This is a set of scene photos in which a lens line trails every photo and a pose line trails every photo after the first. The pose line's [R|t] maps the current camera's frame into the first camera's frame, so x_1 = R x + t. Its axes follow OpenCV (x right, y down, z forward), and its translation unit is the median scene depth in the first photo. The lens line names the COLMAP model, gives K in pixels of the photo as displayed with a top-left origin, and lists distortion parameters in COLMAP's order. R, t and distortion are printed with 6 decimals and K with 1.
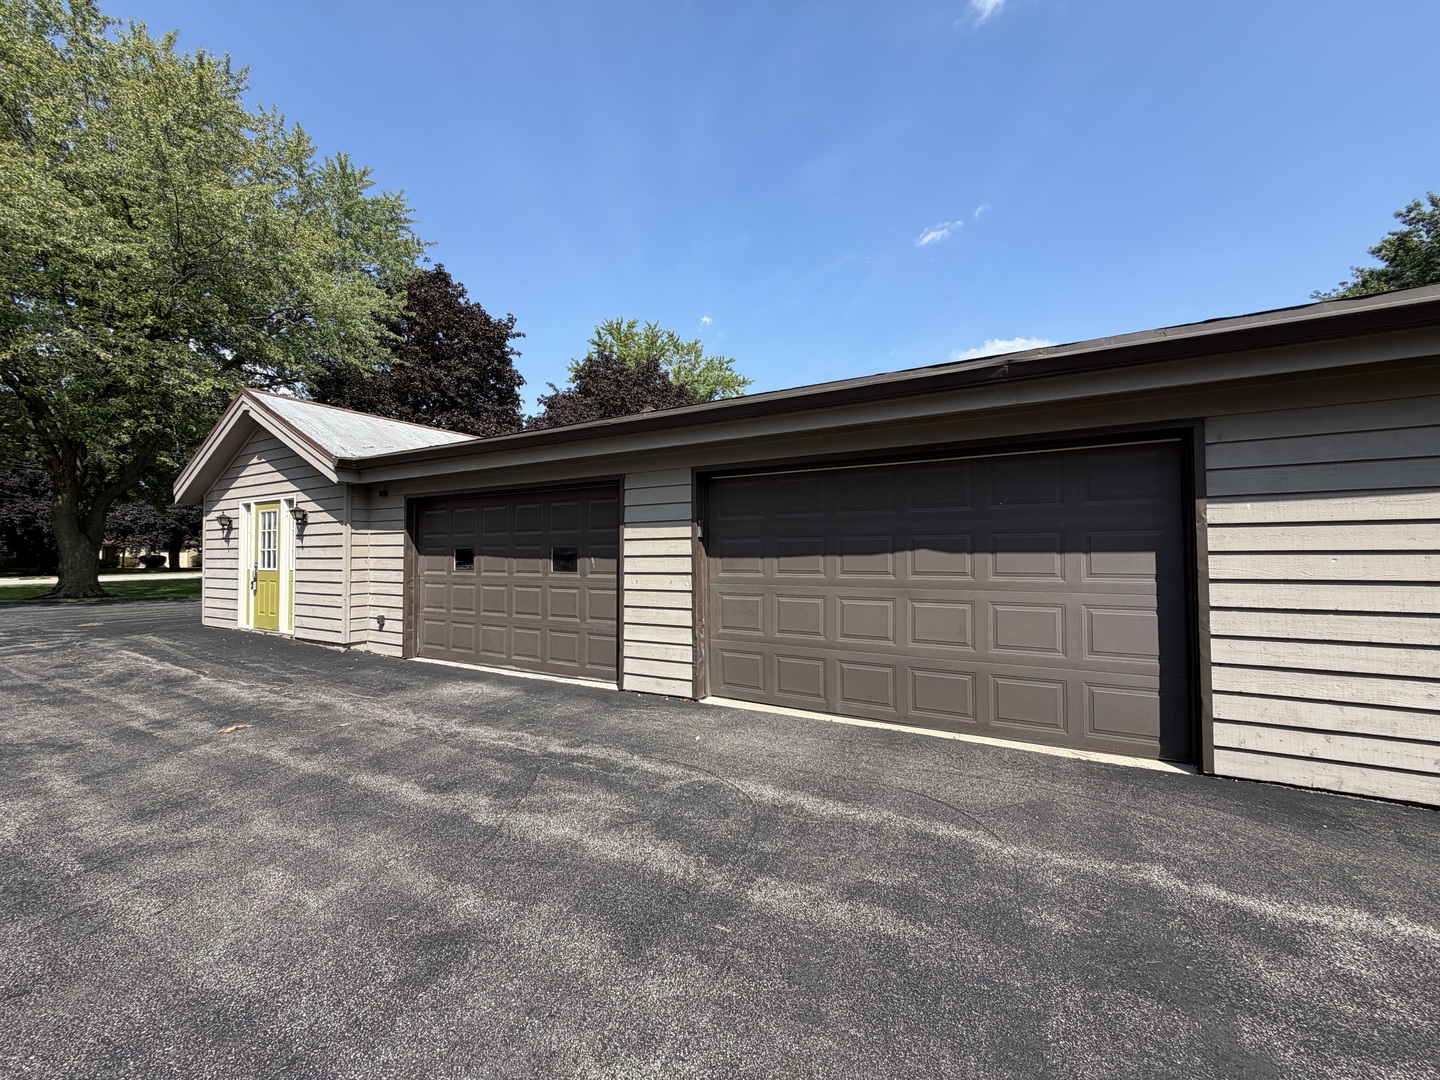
lens RADIAL K [[576.6, 0, 714.7], [0, 576.6, 542.9], [0, 0, 1]] dist [0.000431, 0.000026]
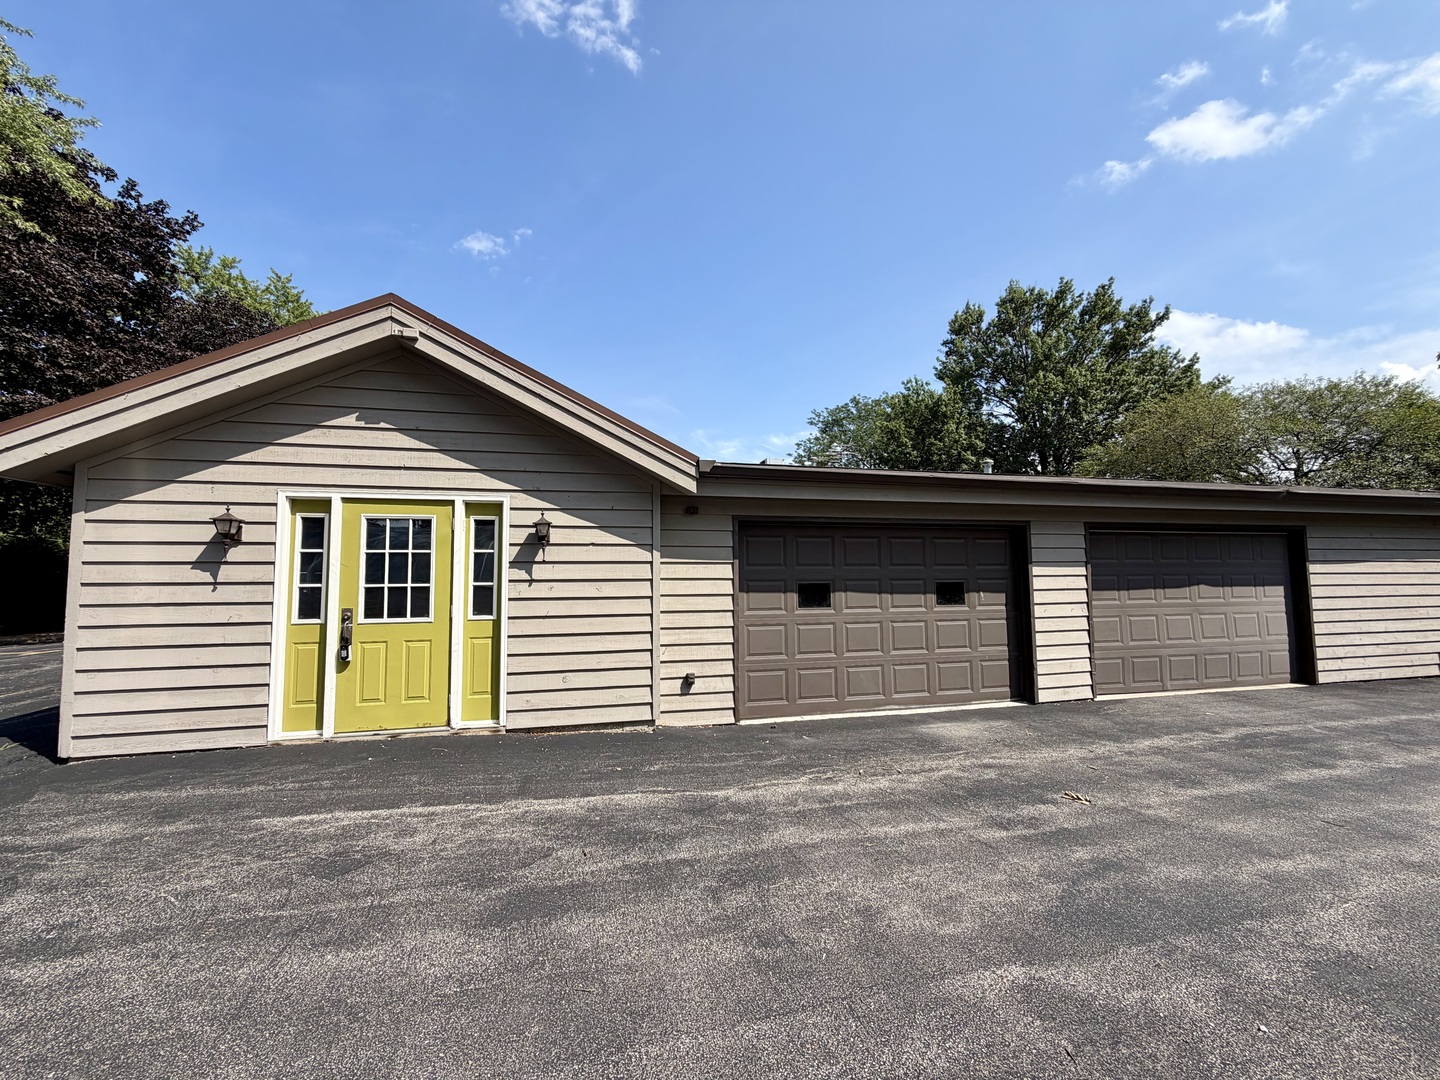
lens RADIAL K [[576.6, 0, 714.7], [0, 576.6, 542.9], [0, 0, 1]] dist [0.000431, 0.000026]
pose [[0.721879, 0.044134, 0.690611, -1.547249], [-0.010110, 0.998530, -0.053244, -0.004158], [-0.691946, 0.031453, 0.721264, 0.627210]]
